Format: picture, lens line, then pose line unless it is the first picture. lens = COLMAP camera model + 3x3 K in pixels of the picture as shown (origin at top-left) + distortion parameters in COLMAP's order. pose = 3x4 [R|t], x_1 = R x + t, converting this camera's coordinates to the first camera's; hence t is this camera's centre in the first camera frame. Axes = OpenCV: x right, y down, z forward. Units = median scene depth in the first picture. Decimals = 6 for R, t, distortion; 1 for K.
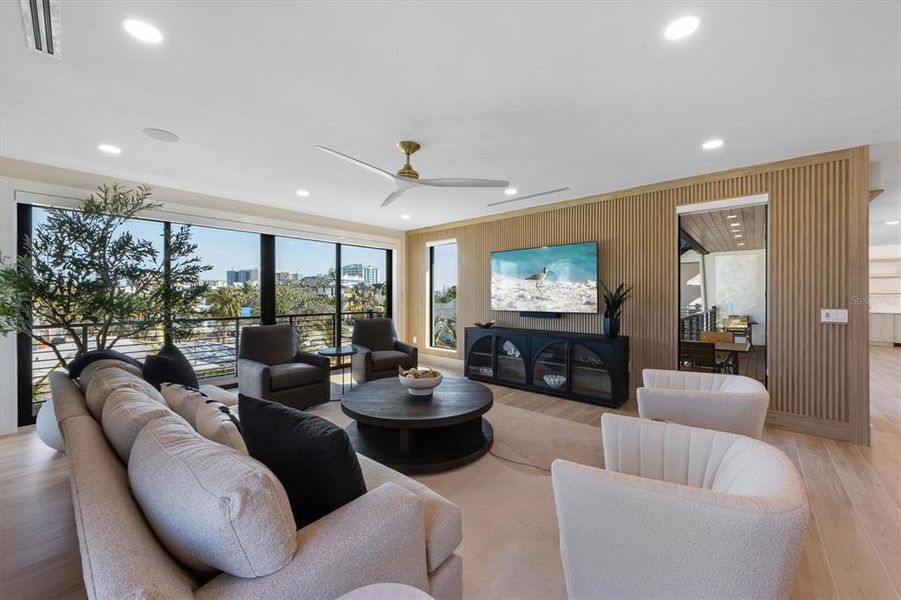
lens RADIAL K [[342.4, 0, 446.3], [0, 342.4, 294.1], [0, 0, 1]] dist [-0.000712, -0.000331]
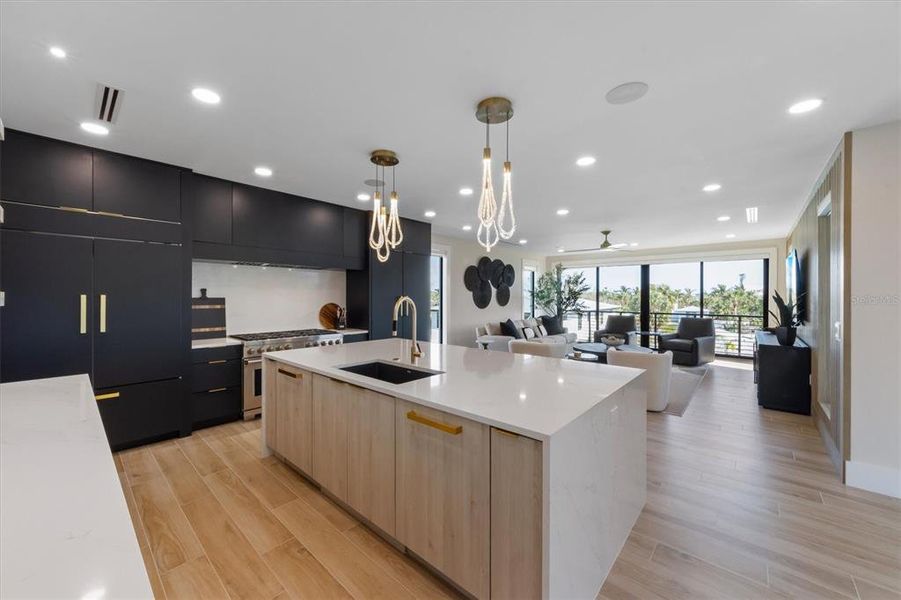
lens RADIAL K [[339.4, 0, 446.2], [0, 339.4, 297.9], [0, 0, 1]] dist [0.001120, 0.000008]
pose [[0.014071, 0.004695, -0.999890, 1.195629], [-0.000236, 0.999989, 0.004692, -0.017552], [0.999901, 0.000170, 0.014072, -0.017497]]
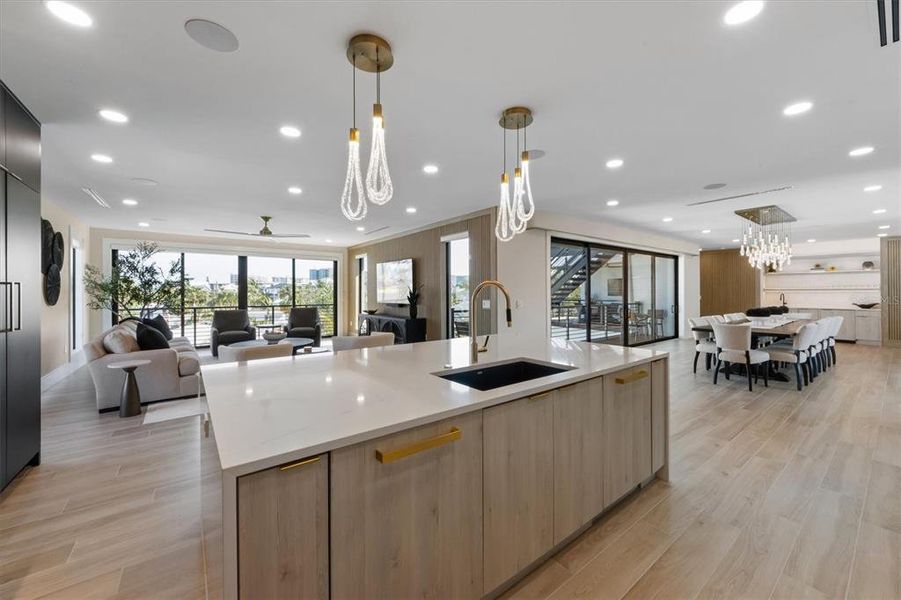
lens RADIAL K [[342.4, 0, 446.3], [0, 342.4, 294.1], [0, 0, 1]] dist [-0.000712, -0.000331]
pose [[0.983033, -0.002106, -0.183415, 0.755569], [0.004230, 0.999928, 0.011191, -0.005880], [0.183379, -0.011777, 0.982972, -0.449060]]
